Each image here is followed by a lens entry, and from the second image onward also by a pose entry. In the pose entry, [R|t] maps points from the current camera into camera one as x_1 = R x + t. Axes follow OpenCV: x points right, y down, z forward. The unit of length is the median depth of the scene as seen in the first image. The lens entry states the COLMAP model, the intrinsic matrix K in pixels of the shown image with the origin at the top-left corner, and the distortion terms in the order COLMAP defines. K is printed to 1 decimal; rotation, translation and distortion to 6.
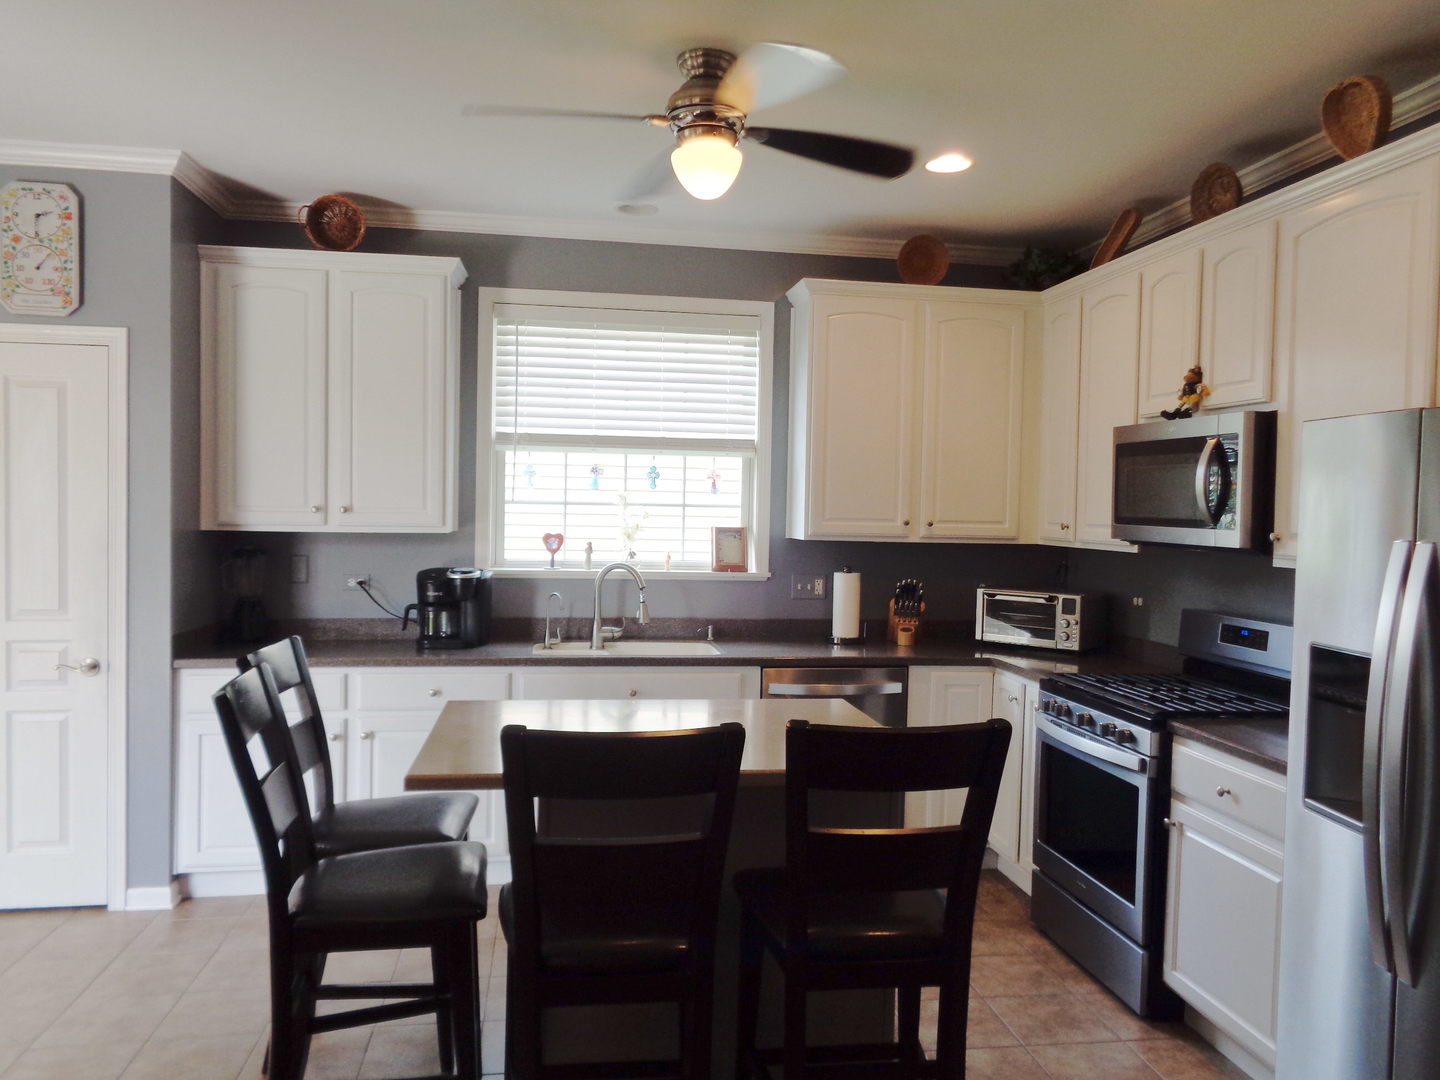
lens RADIAL K [[1105.2, 0, 720.0], [0, 1105.2, 540.0], [0, 0, 1]] dist [0.016276, 0.014208]
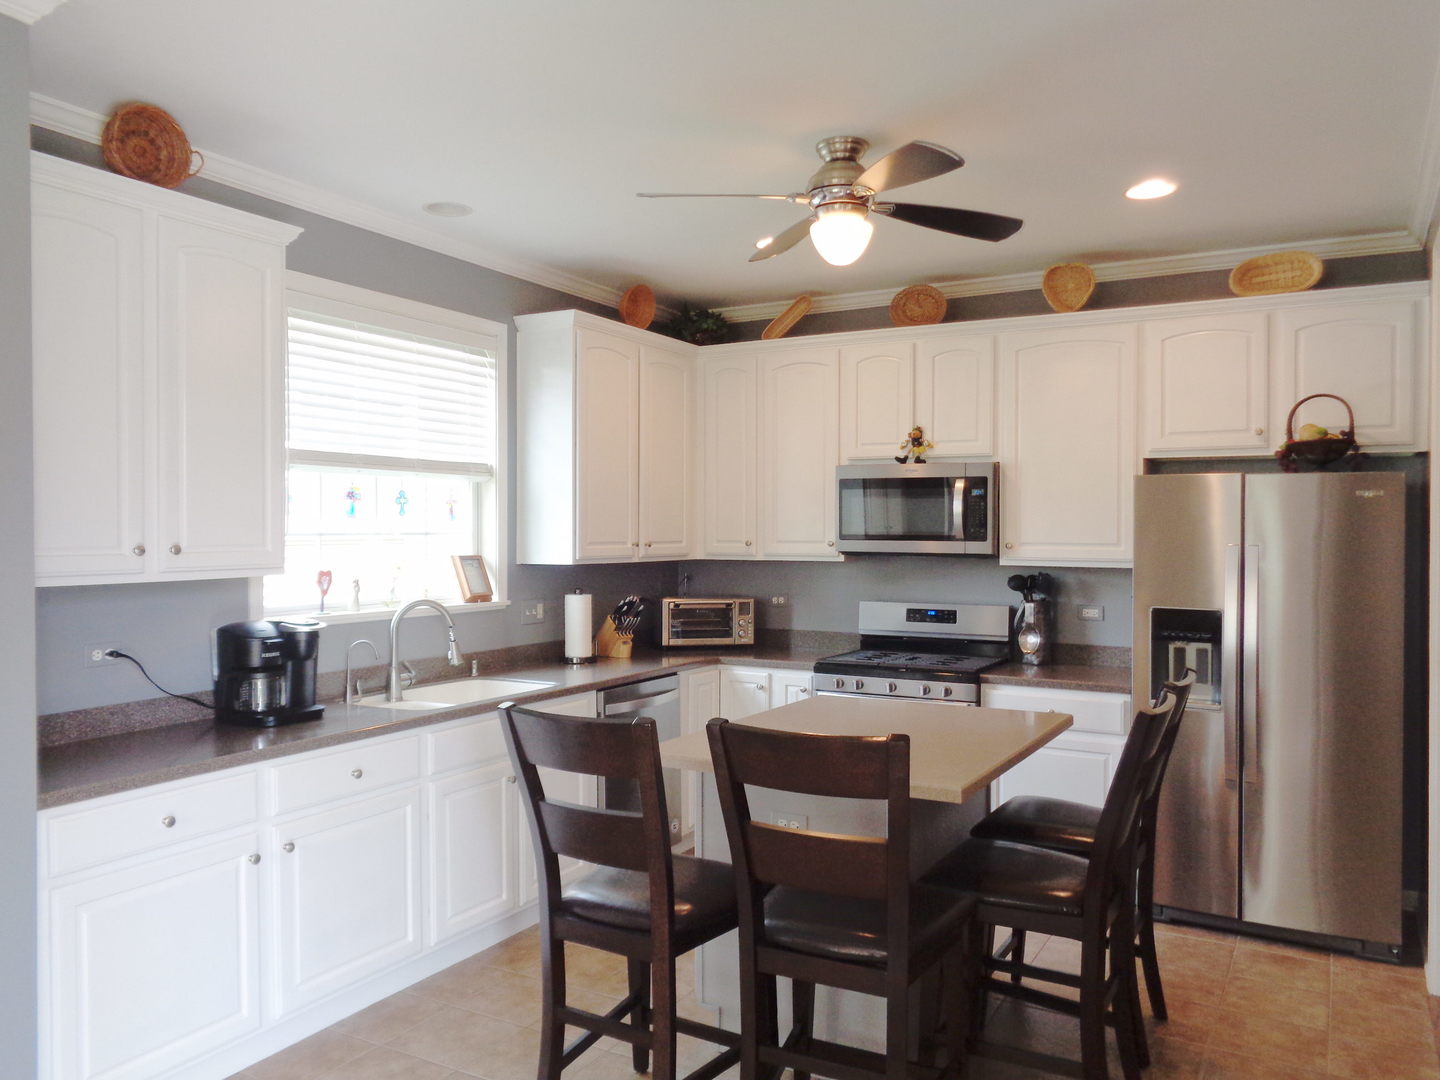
lens RADIAL K [[1105.2, 0, 720.0], [0, 1105.2, 540.0], [0, 0, 1]] dist [0.016276, 0.014208]
pose [[0.603378, -0.027264, 0.796989, -0.648668], [0.039888, 0.999196, 0.003982, -0.020992], [-0.796457, 0.029388, 0.603980, 0.265181]]
